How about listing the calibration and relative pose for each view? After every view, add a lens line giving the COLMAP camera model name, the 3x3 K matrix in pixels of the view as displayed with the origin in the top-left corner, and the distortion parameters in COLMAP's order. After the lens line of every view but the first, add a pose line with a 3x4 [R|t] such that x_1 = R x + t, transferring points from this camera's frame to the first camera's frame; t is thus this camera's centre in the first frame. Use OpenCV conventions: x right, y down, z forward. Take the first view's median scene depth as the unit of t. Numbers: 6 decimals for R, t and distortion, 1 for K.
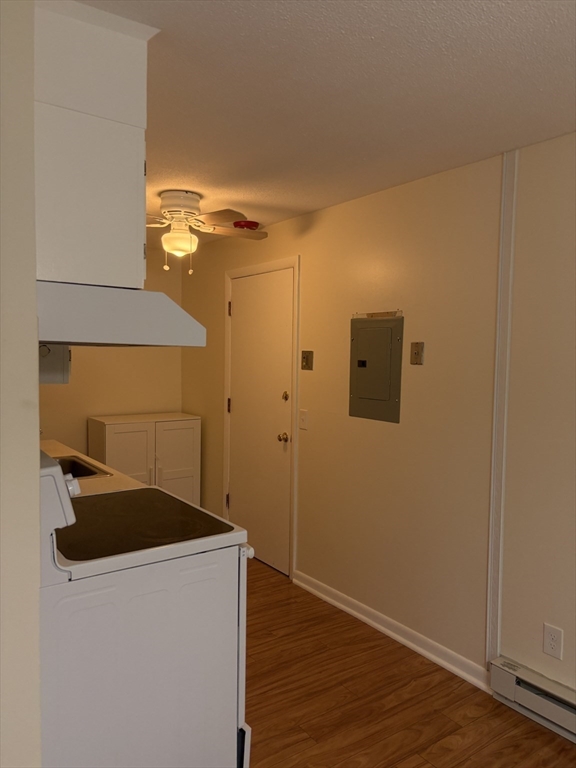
lens RADIAL K [[577.1, 0, 286.3], [0, 577.1, 385.5], [0, 0, 1]] dist [0.006401, -0.009470]
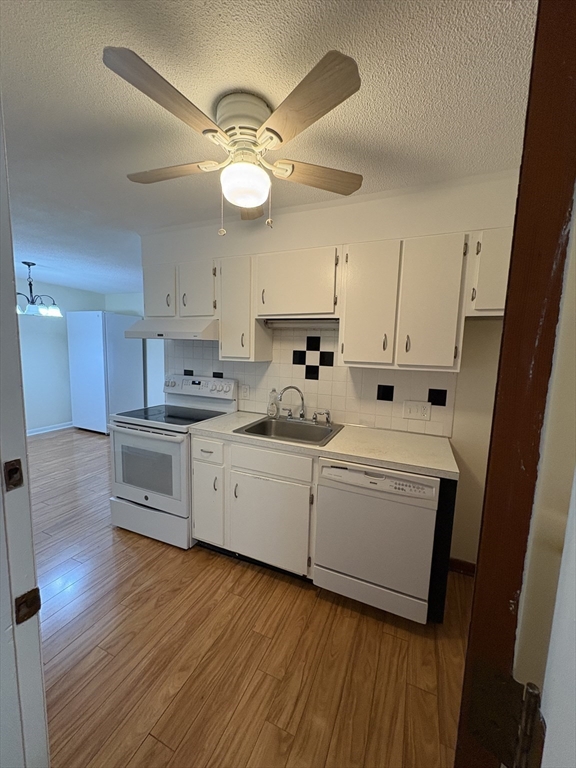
lens RADIAL K [[302.8, 0, 288.0], [0, 302.8, 384.6], [0, 0, 1]] dist [-0.010091, 0.001192]
pose [[-0.857980, 0.022158, -0.513204, -0.044051], [-0.069273, 0.984952, 0.158337, -0.084877], [0.508990, 0.171401, -0.843535, 1.707435]]
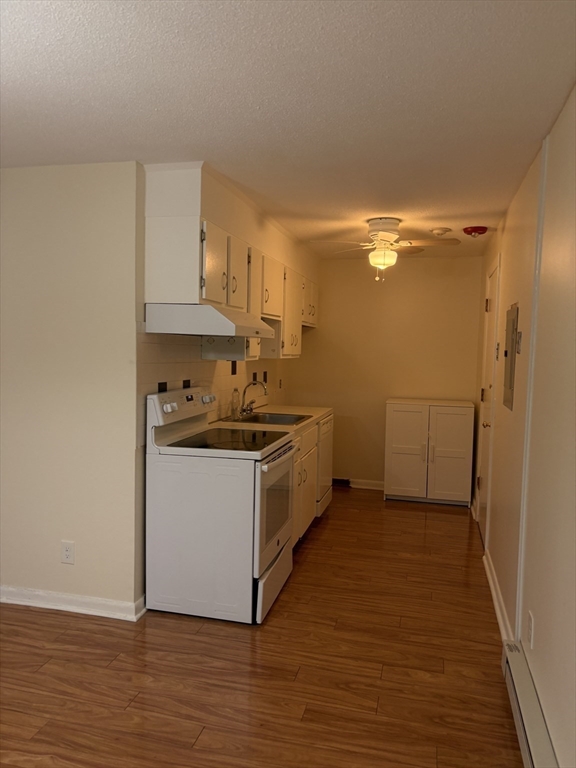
lens RADIAL K [[577.1, 0, 287.0], [0, 577.1, 386.7], [0, 0, 1]] dist [0.006401, -0.009470]
pose [[0.645388, 0.052076, -0.762077, 0.827663], [-0.054613, 0.998266, 0.021965, 0.024368], [0.761900, 0.027443, 0.647113, 0.024899]]
